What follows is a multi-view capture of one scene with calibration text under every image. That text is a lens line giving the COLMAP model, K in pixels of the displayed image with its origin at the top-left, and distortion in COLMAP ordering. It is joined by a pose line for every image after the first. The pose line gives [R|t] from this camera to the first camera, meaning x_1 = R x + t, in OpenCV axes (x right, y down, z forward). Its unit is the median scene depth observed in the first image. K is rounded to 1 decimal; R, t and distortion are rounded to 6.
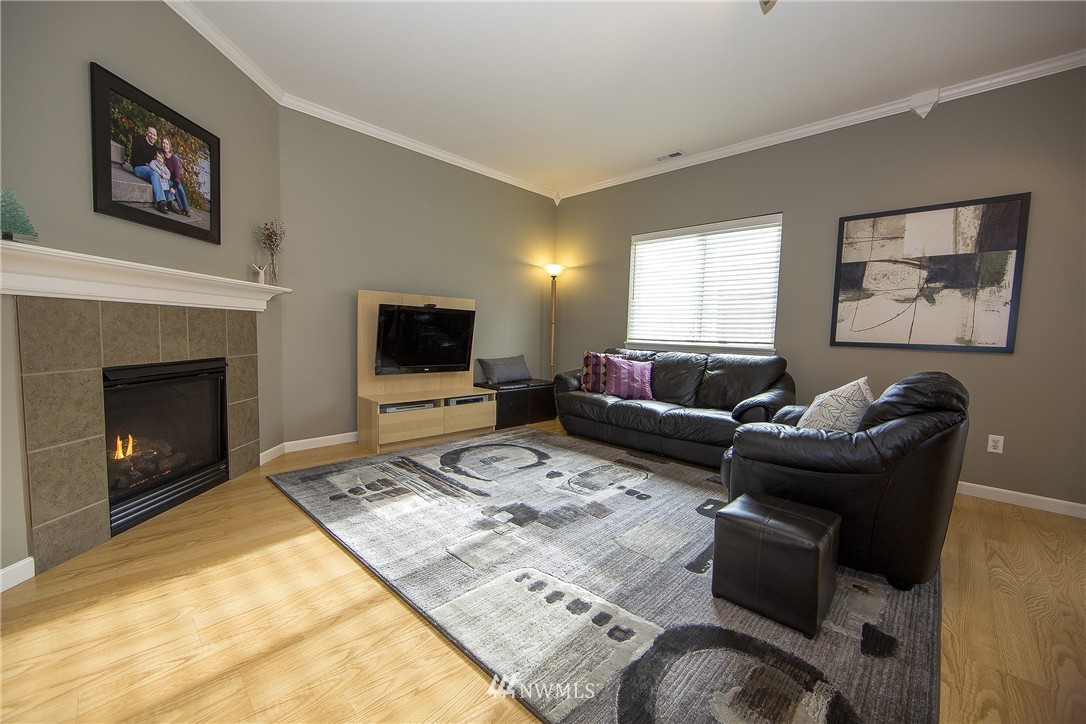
lens RADIAL K [[430.8, 0, 537.9], [0, 430.8, 360.1], [0, 0, 1]] dist [-0.008116, 0.000377]
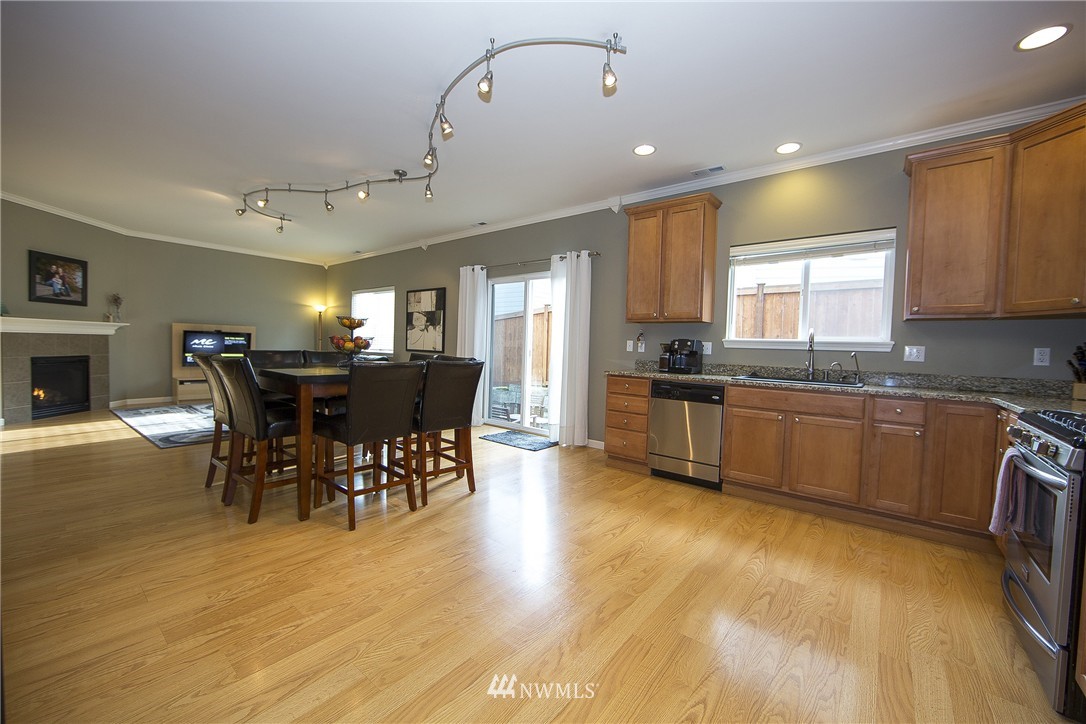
lens RADIAL K [[430.8, 0, 540.7], [0, 430.8, 360.7], [0, 0, 1]] dist [-0.008116, 0.000377]
pose [[0.996253, -0.002509, 0.086453, 1.328614], [0.005077, 0.999552, -0.029496, 0.091417], [-0.086340, 0.029824, 0.995819, -1.328072]]
